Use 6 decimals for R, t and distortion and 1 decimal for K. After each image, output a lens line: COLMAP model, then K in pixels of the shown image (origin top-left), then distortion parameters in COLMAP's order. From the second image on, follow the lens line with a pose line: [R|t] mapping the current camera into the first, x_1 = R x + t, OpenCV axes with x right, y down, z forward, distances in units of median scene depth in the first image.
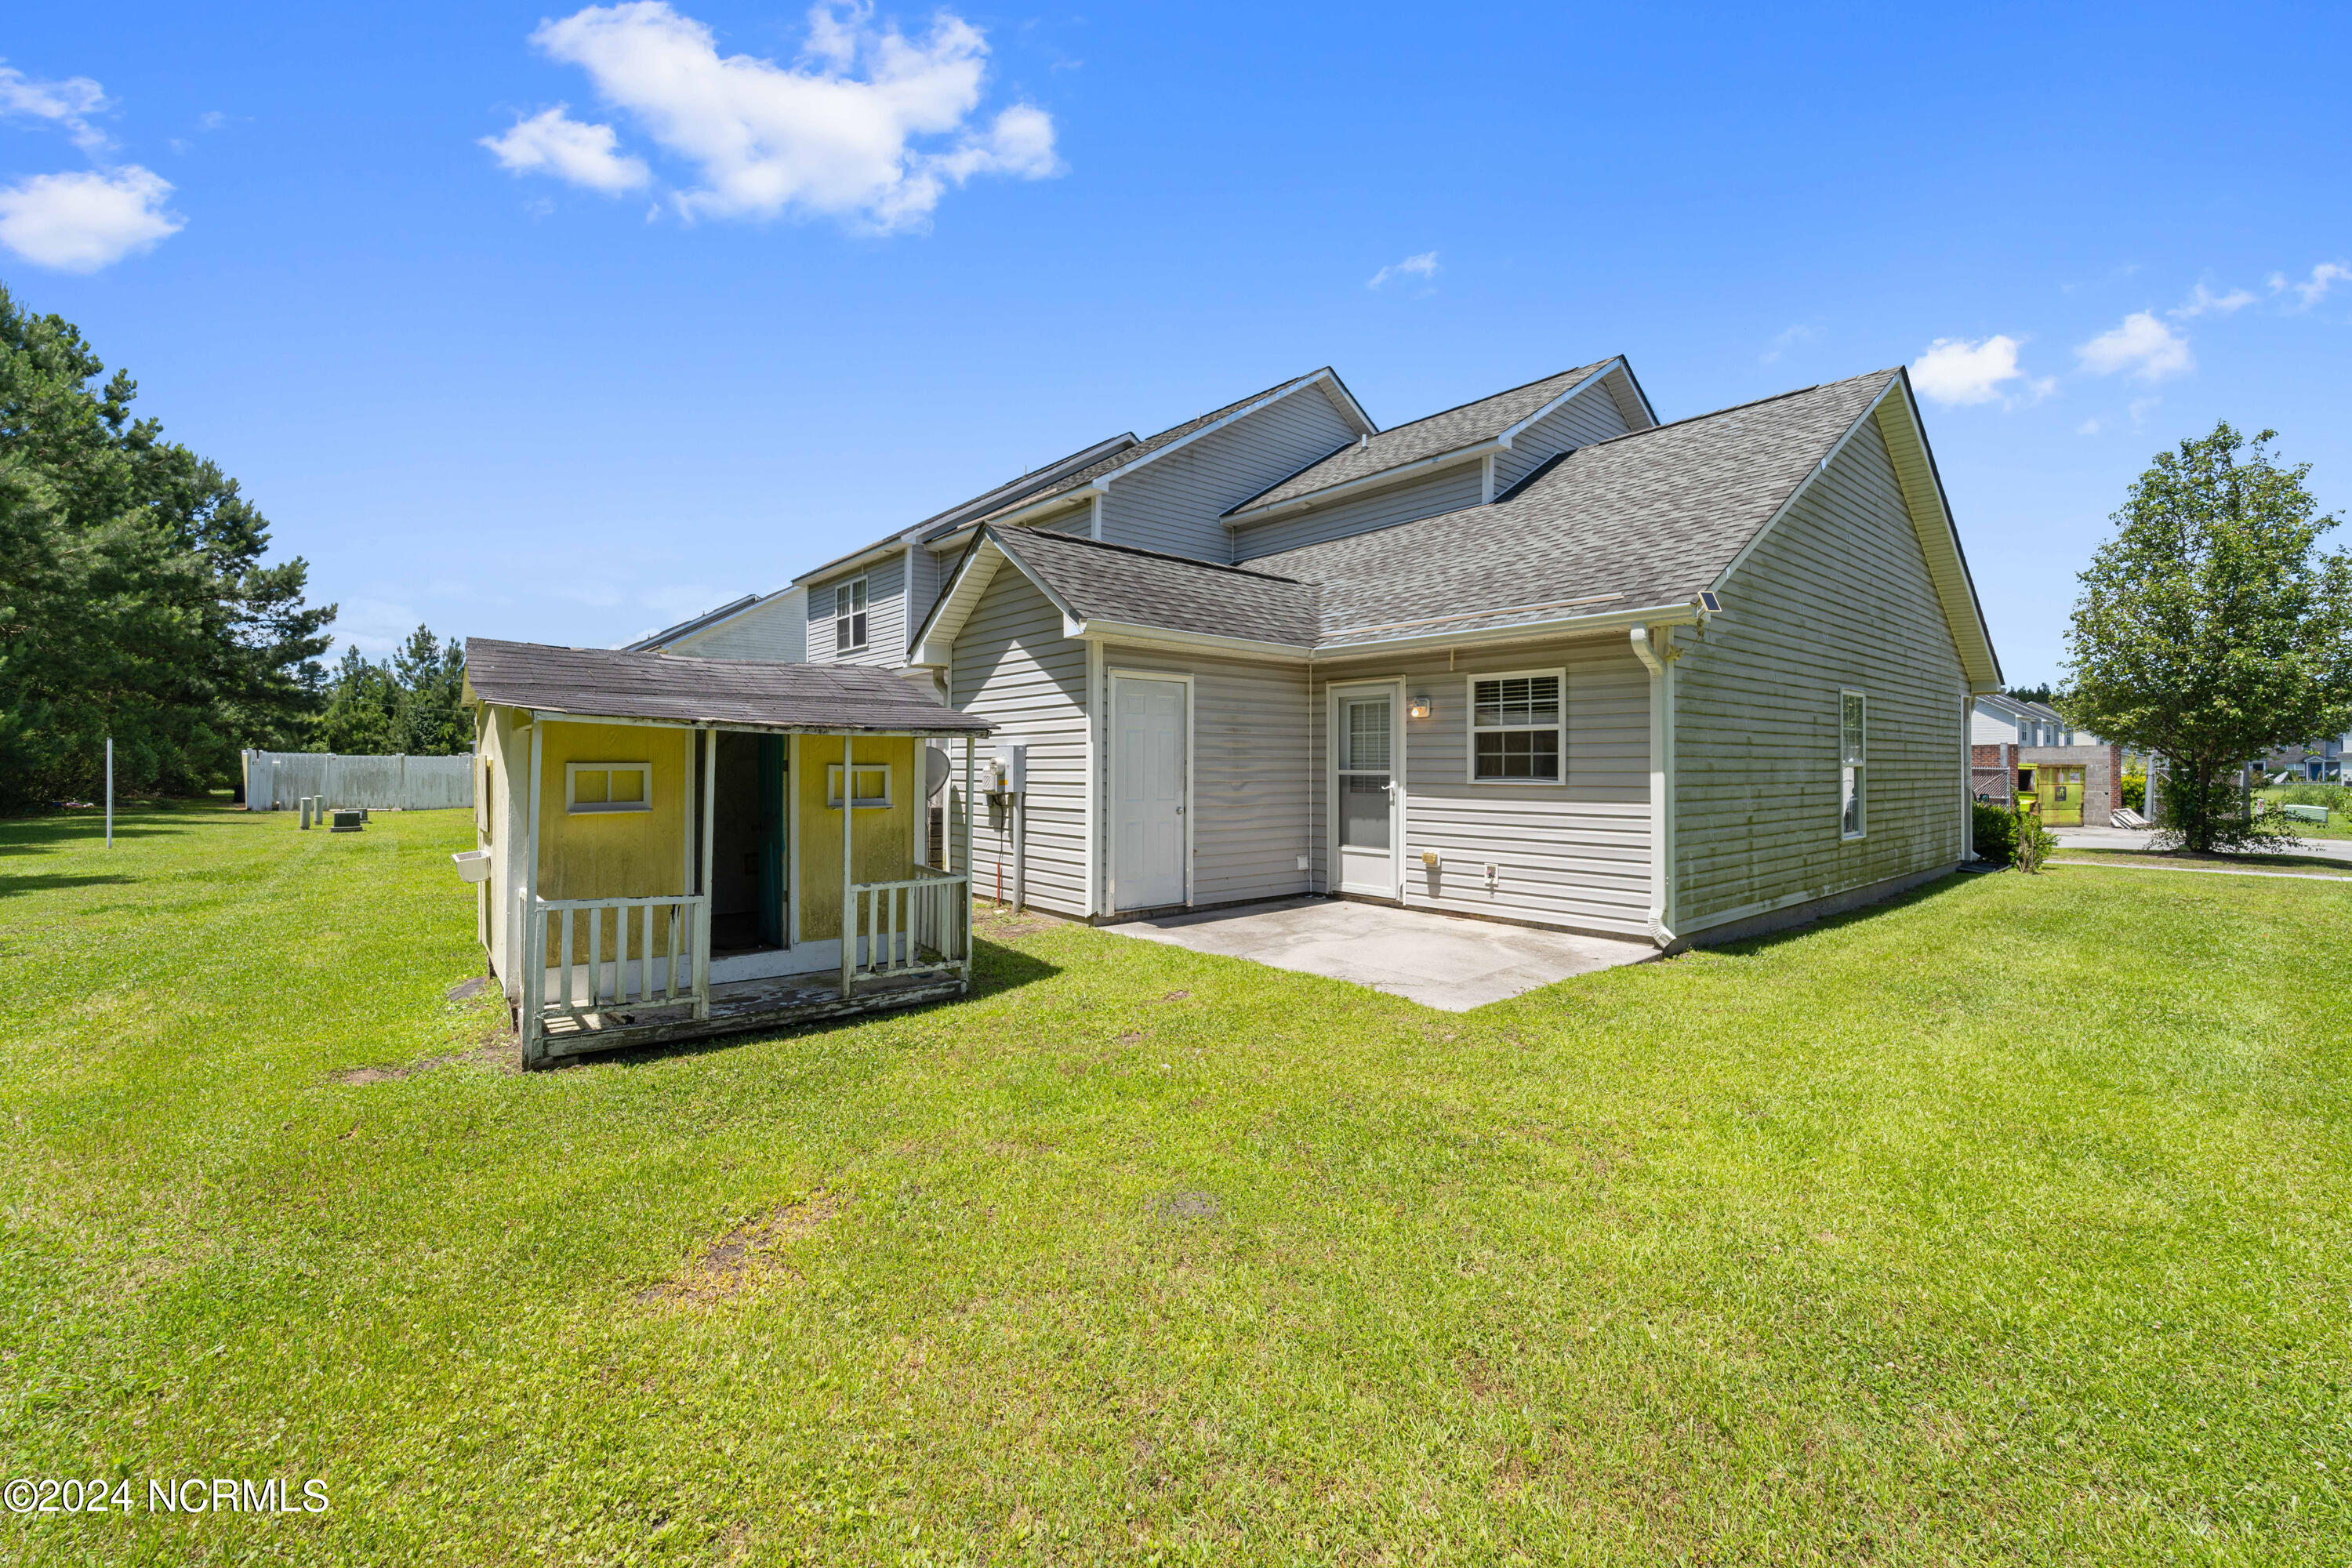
lens RADIAL K [[956.0, 0, 1173.1], [0, 956.0, 767.4], [0, 0, 1]] dist [0.005078, -0.000507]
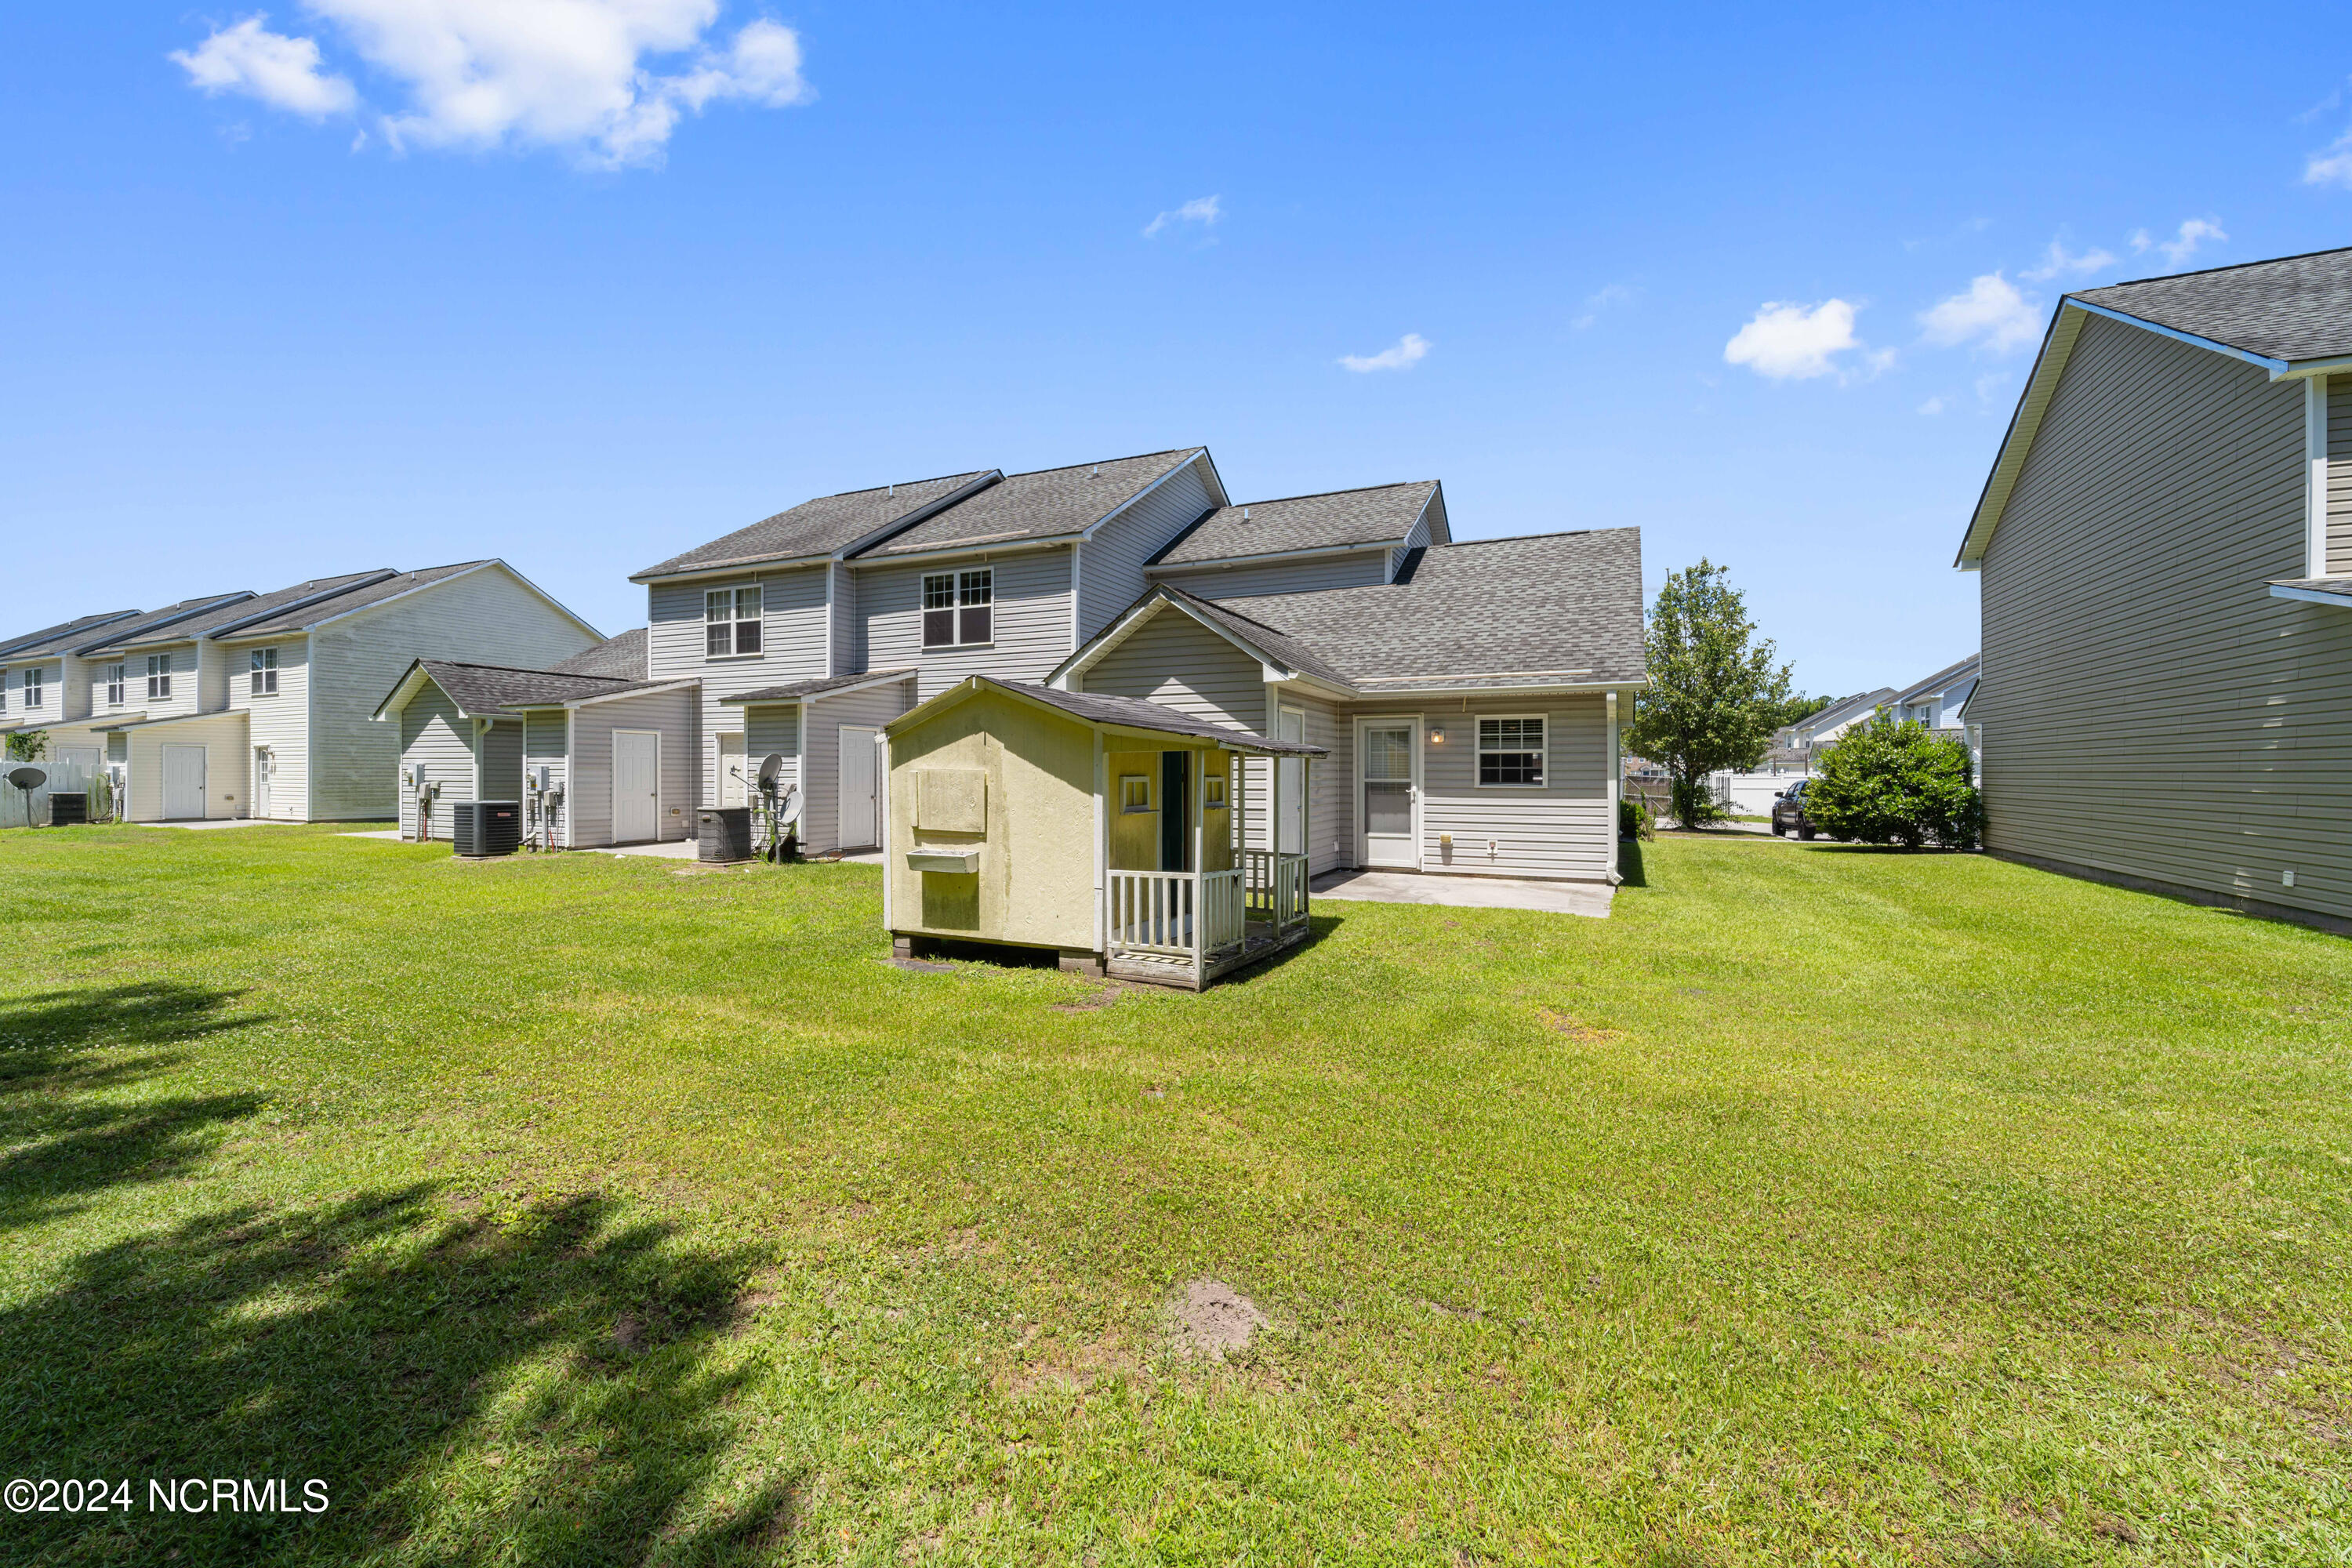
lens RADIAL K [[951.4, 0, 1156.0], [0, 951.4, 774.6], [0, 0, 1]] dist [0.000720, 0.000247]
pose [[0.917033, -0.000208, 0.398811, -0.697364], [-0.000287, 0.999999, 0.001182, -0.004693], [-0.398811, -0.001199, 0.917032, -0.156702]]
